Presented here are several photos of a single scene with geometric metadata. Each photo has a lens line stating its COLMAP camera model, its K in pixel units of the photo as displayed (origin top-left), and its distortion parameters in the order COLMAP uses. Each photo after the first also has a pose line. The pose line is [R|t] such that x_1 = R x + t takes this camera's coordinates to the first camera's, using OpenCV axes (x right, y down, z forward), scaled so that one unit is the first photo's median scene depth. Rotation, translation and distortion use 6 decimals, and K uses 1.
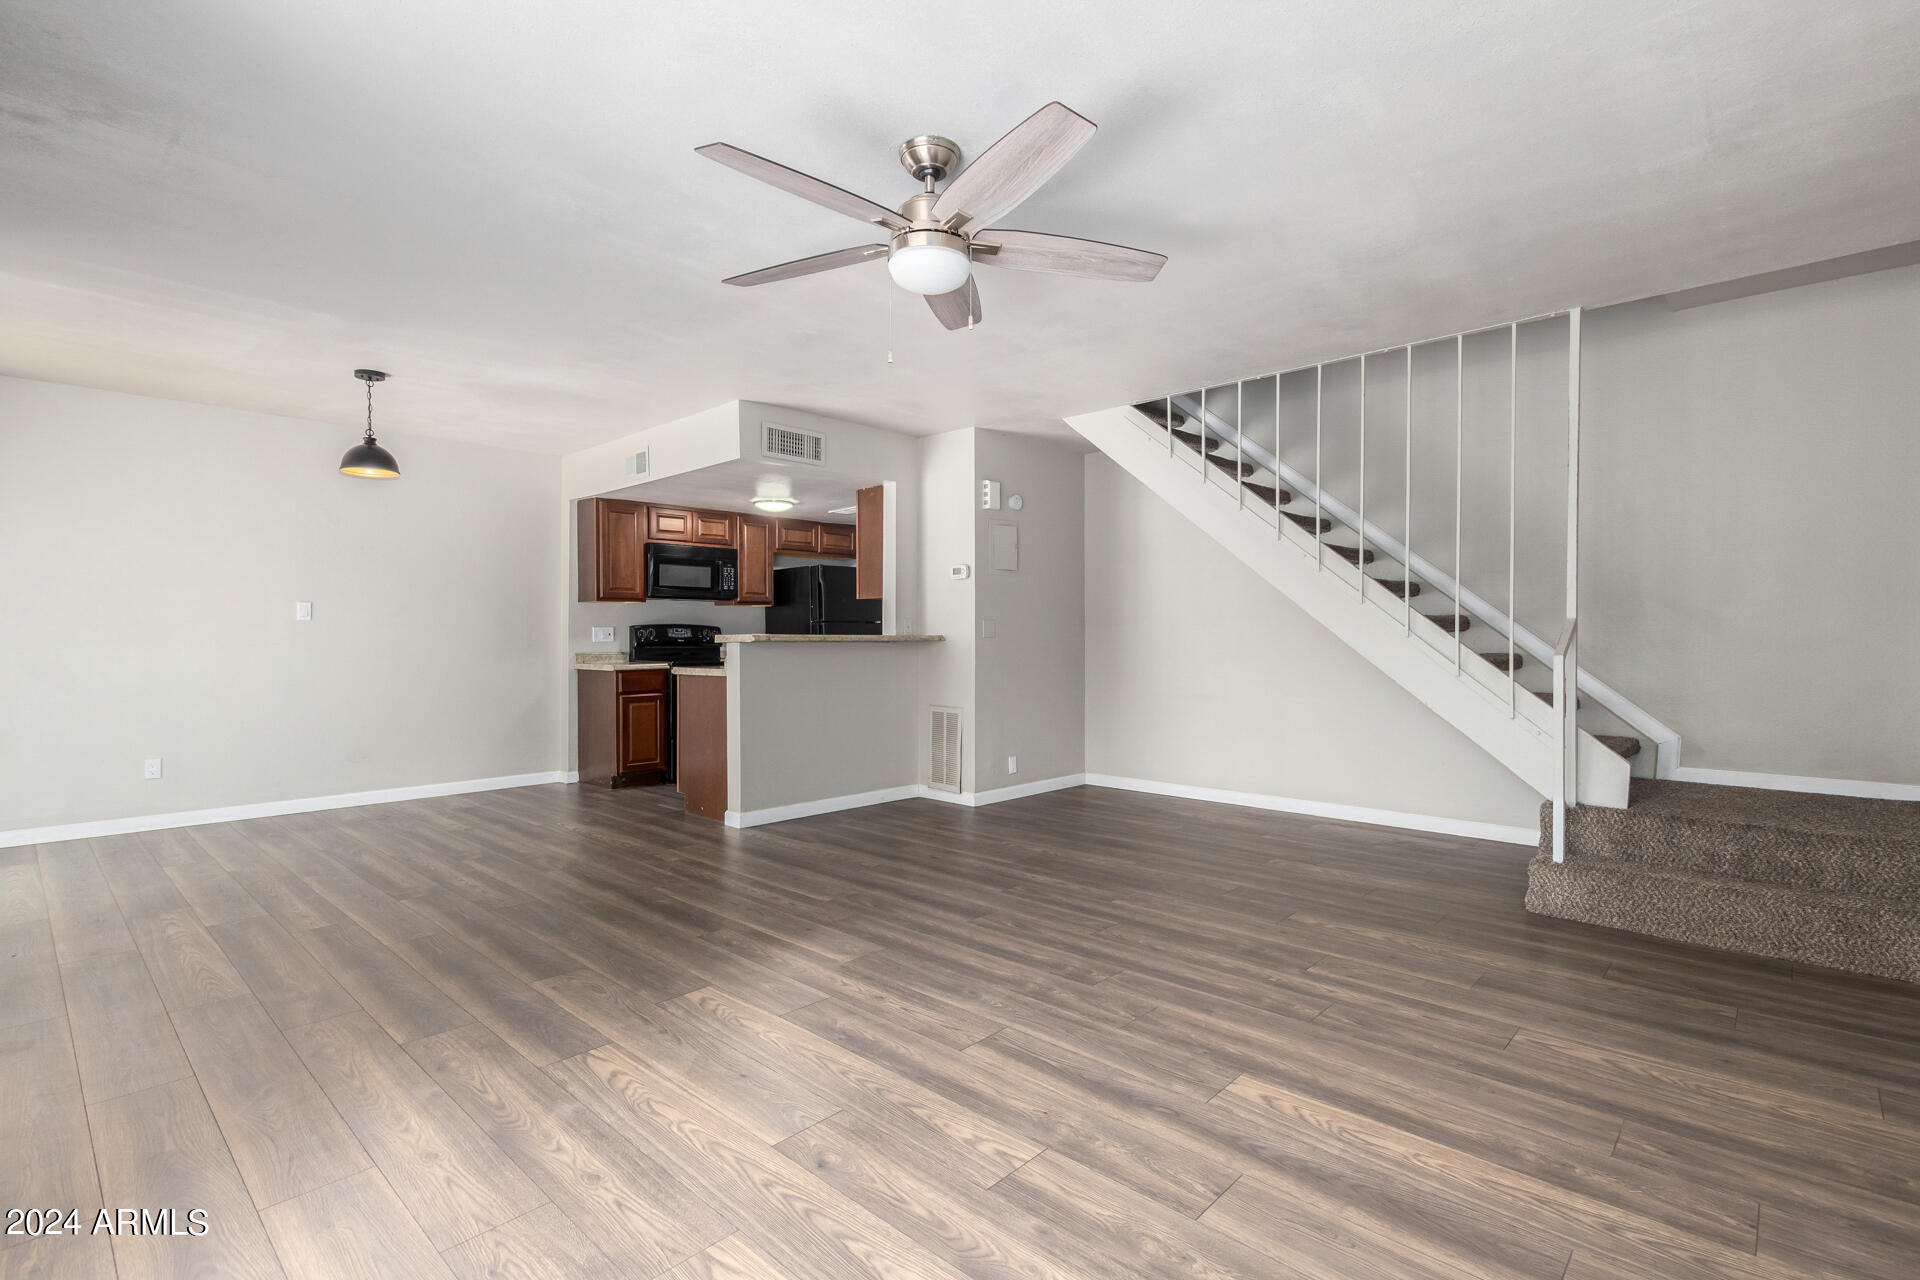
lens RADIAL K [[885.2, 0, 968.3], [0, 885.2, 632.6], [0, 0, 1]] dist [0.008333, -0.001035]
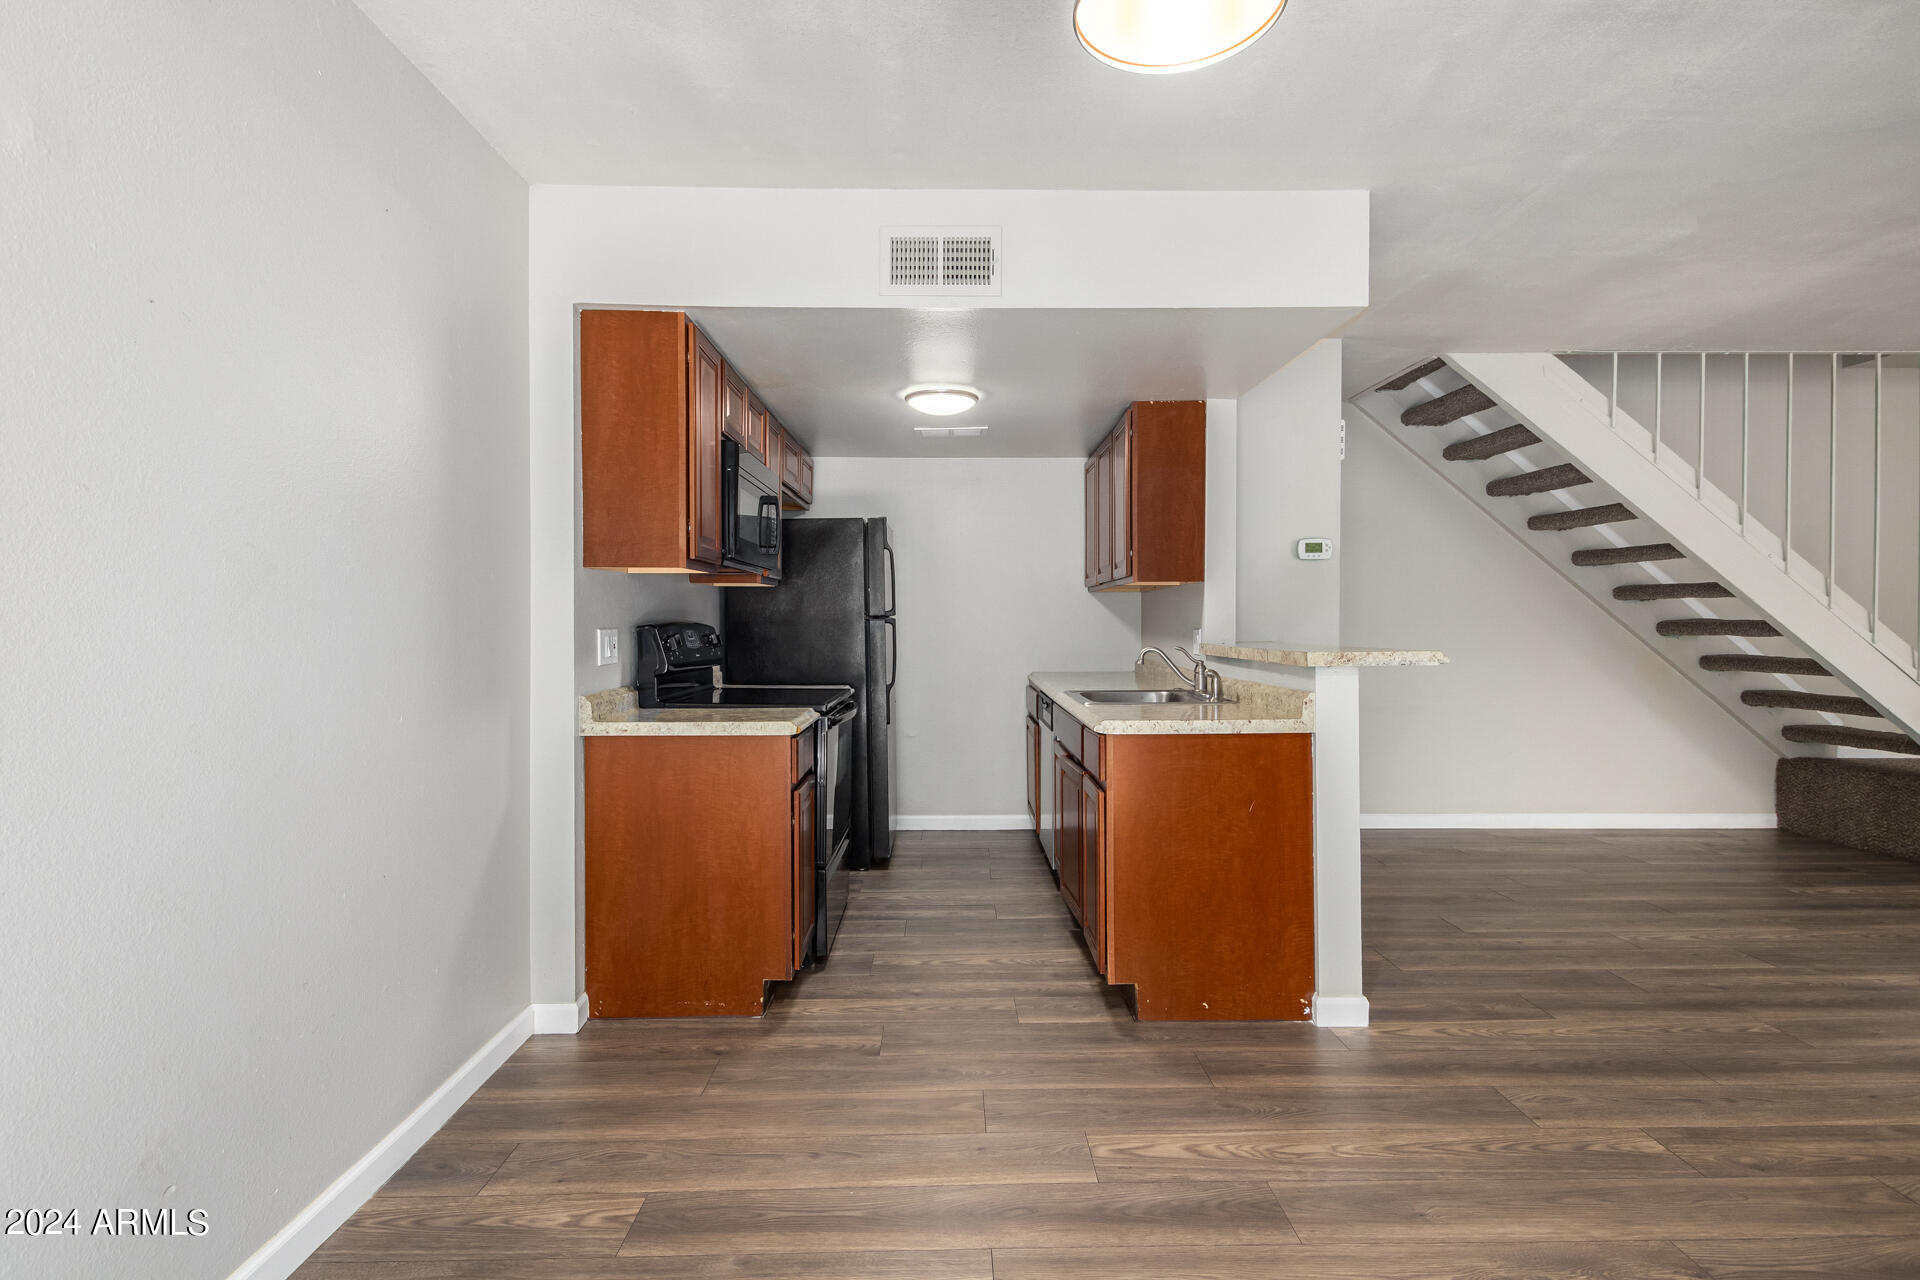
lens RADIAL K [[917.7, 0, 955.1], [0, 917.7, 634.2], [0, 0, 1]] dist [0.020124, -0.010222]
pose [[0.724521, -0.008833, 0.689196, -1.341654], [-0.002869, 0.999871, 0.015830, -0.027595], [-0.689247, -0.013446, 0.724402, 1.298546]]
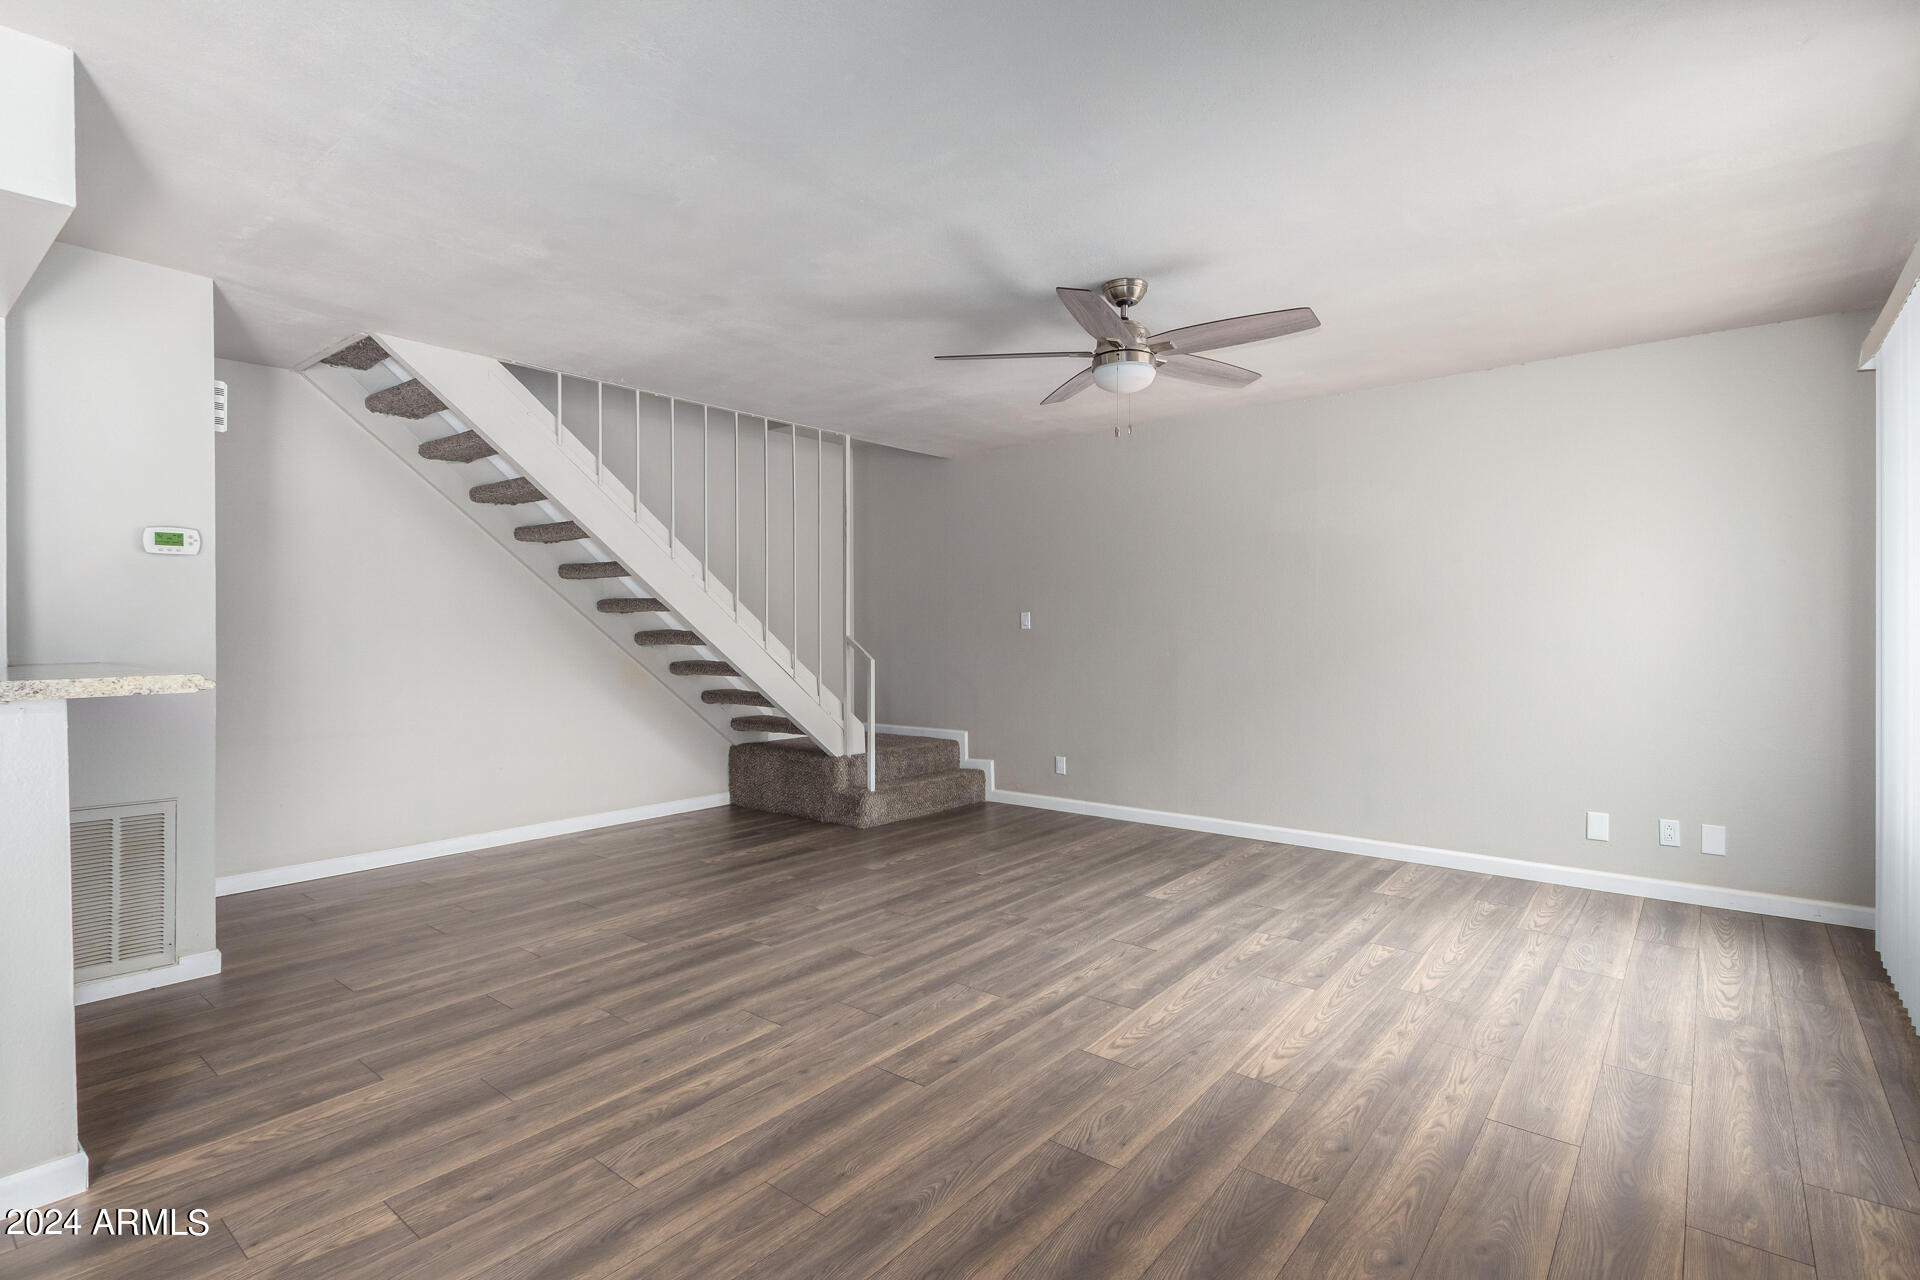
lens RADIAL K [[923.3, 0, 970.0], [0, 923.3, 634.0], [0, 0, 1]] dist [0.011338, -0.000131]
pose [[-0.065935, -0.003998, 0.997816, -1.135043], [-0.000078, 0.999992, 0.004002, -0.031837], [-0.997824, 0.000186, -0.065935, 1.082175]]
